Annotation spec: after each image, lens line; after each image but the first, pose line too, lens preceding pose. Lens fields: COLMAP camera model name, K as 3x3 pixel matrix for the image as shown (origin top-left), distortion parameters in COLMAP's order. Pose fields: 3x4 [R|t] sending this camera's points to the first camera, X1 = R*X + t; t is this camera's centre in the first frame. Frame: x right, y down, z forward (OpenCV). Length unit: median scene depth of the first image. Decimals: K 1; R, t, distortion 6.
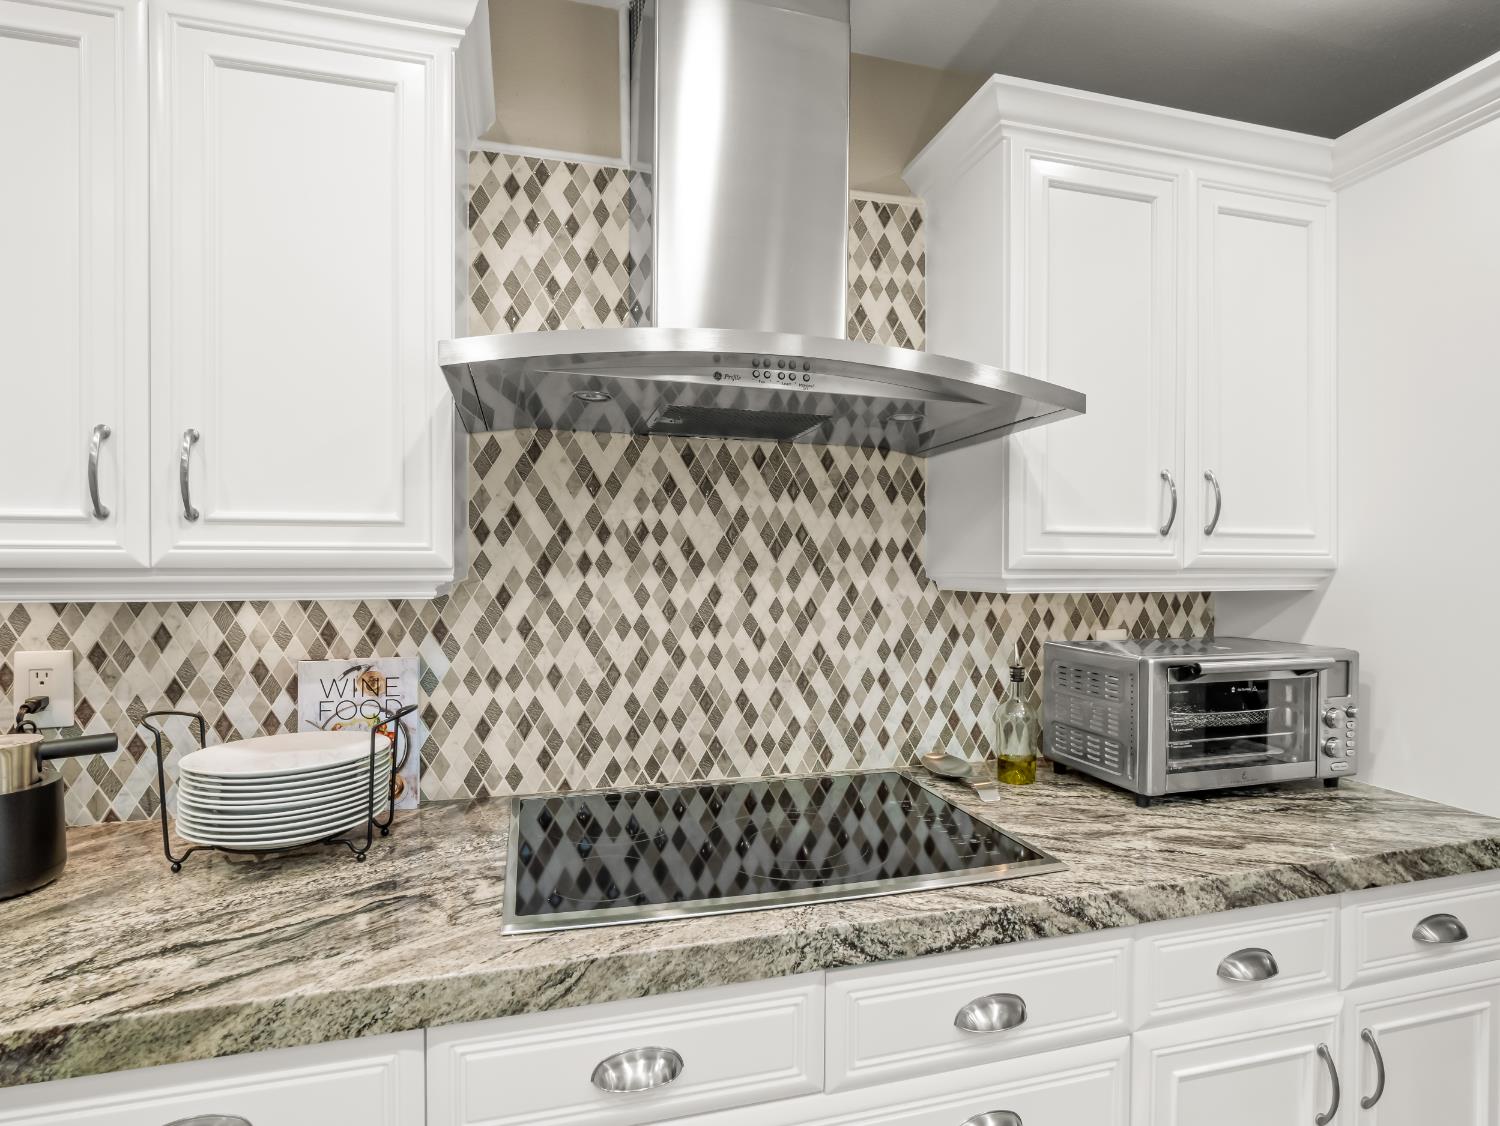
lens RADIAL K [[780.8, 0, 738.3], [0, 780.8, 574.2], [0, 0, 1]] dist [-0.003517, -0.002758]
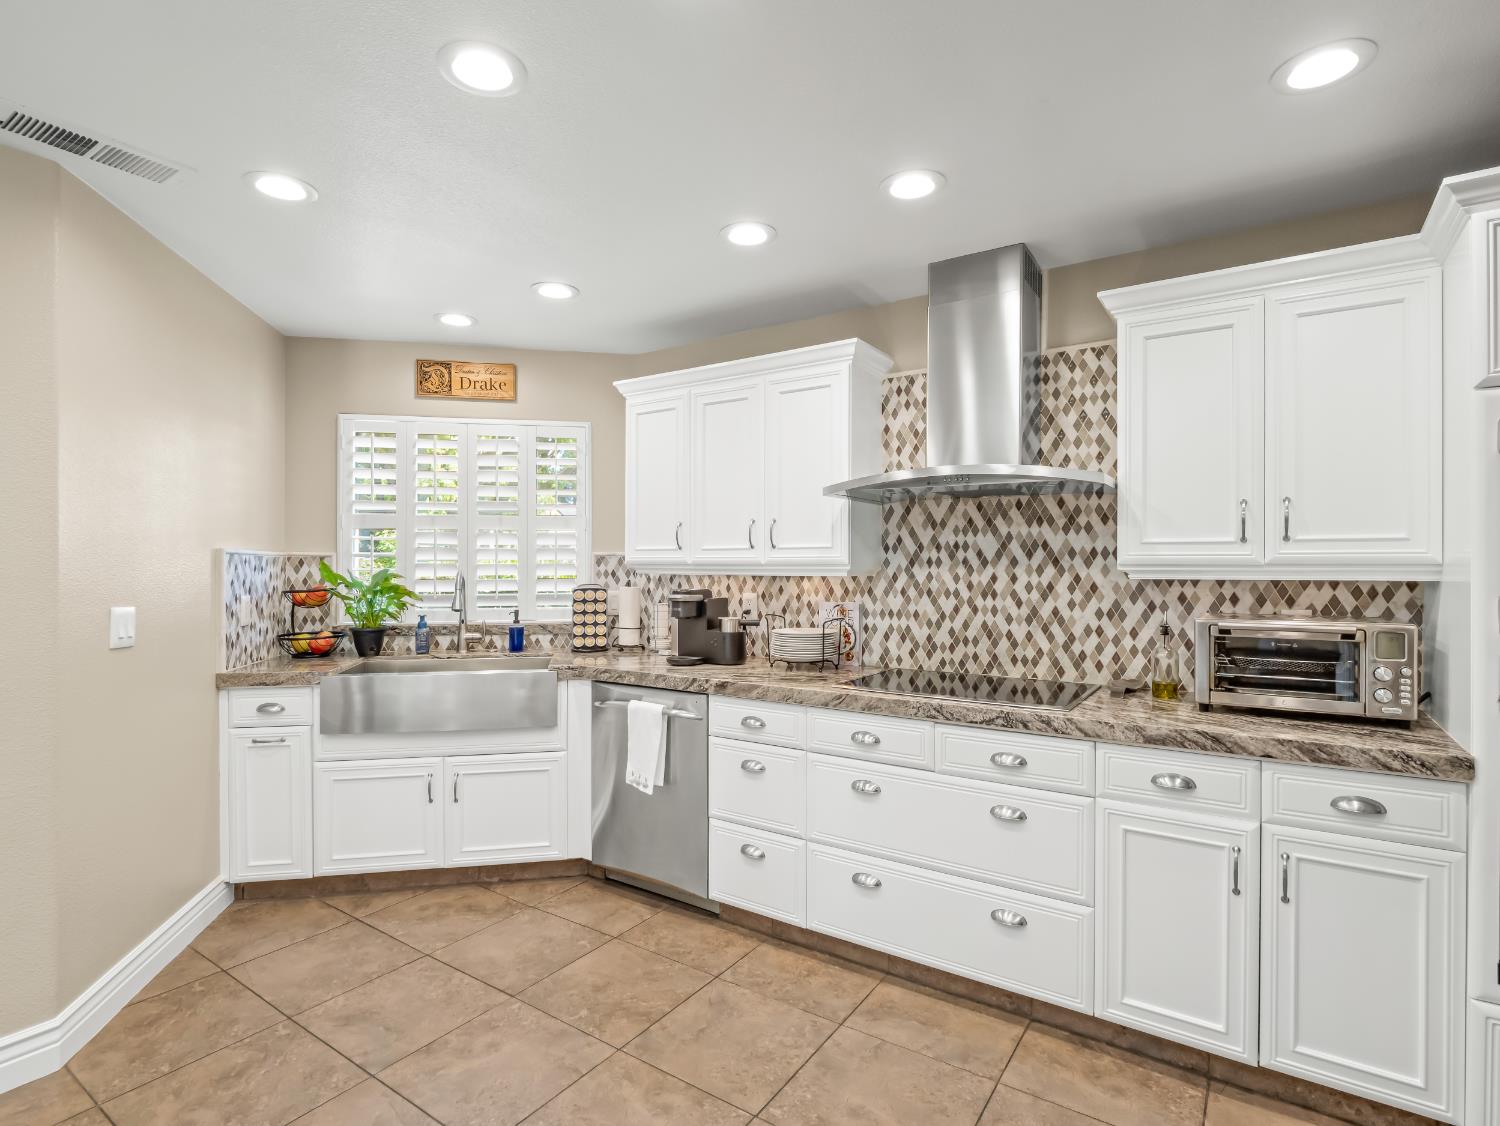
lens RADIAL K [[780.8, 0, 752.6], [0, 780.8, 561.8], [0, 0, 1]] dist [-0.003517, -0.002758]
pose [[0.650111, -0.004461, -0.759826, 1.065446], [-0.006845, 0.999908, -0.011727, 0.012738], [0.759808, 0.012825, 0.650021, -0.709463]]
